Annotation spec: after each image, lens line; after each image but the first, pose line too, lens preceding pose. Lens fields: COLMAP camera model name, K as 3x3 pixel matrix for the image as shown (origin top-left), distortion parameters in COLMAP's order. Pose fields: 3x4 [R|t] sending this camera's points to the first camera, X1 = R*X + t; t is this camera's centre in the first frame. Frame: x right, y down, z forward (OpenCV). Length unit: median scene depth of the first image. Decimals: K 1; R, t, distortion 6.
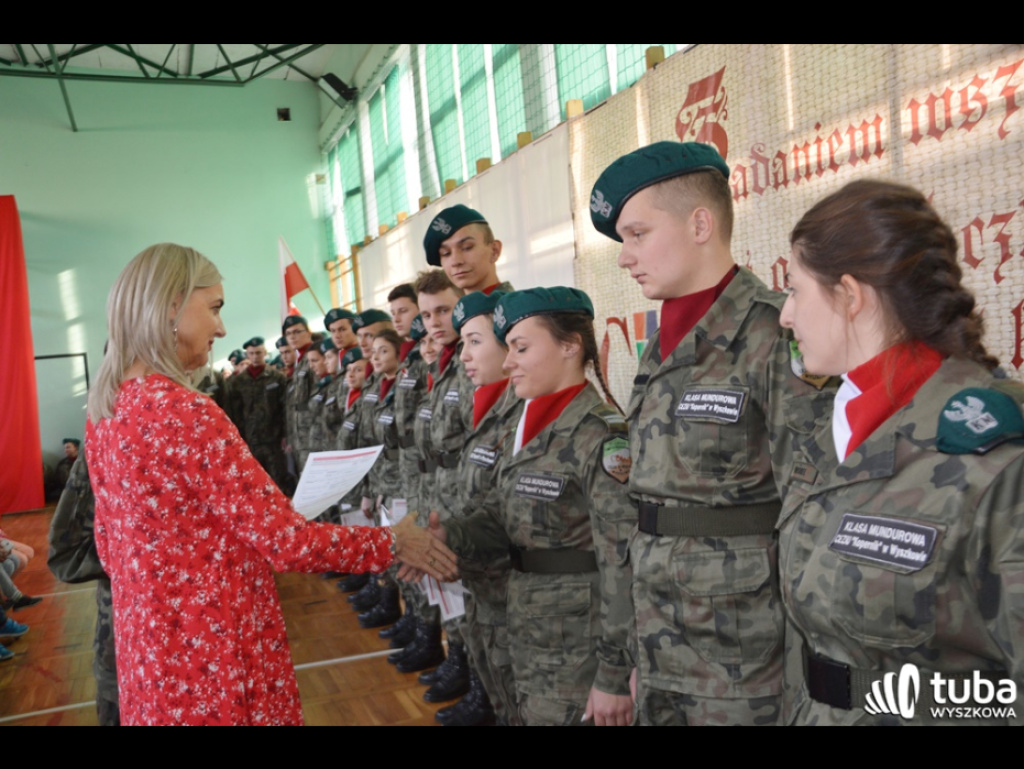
lens RADIAL K [[1045.9, 0, 499.9], [0, 1045.9, 390.1], [0, 0, 1]] dist [-0.099631, 0.357077]
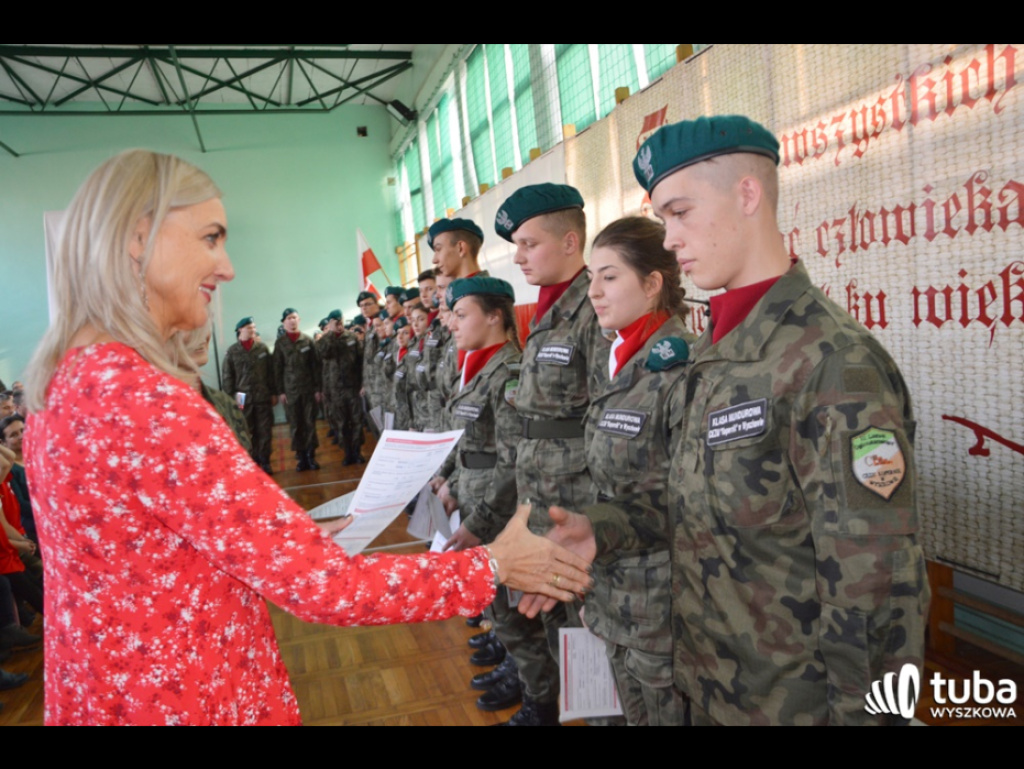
lens RADIAL K [[852.9, 0, 512.0], [0, 852.9, 384.5], [0, 0, 1]] dist [-0.168114, 0.180492]
pose [[0.999058, -0.005354, -0.043058, 0.065100], [0.007212, 0.999044, 0.043109, 0.000831], [0.042786, -0.043379, 0.998142, -0.100576]]
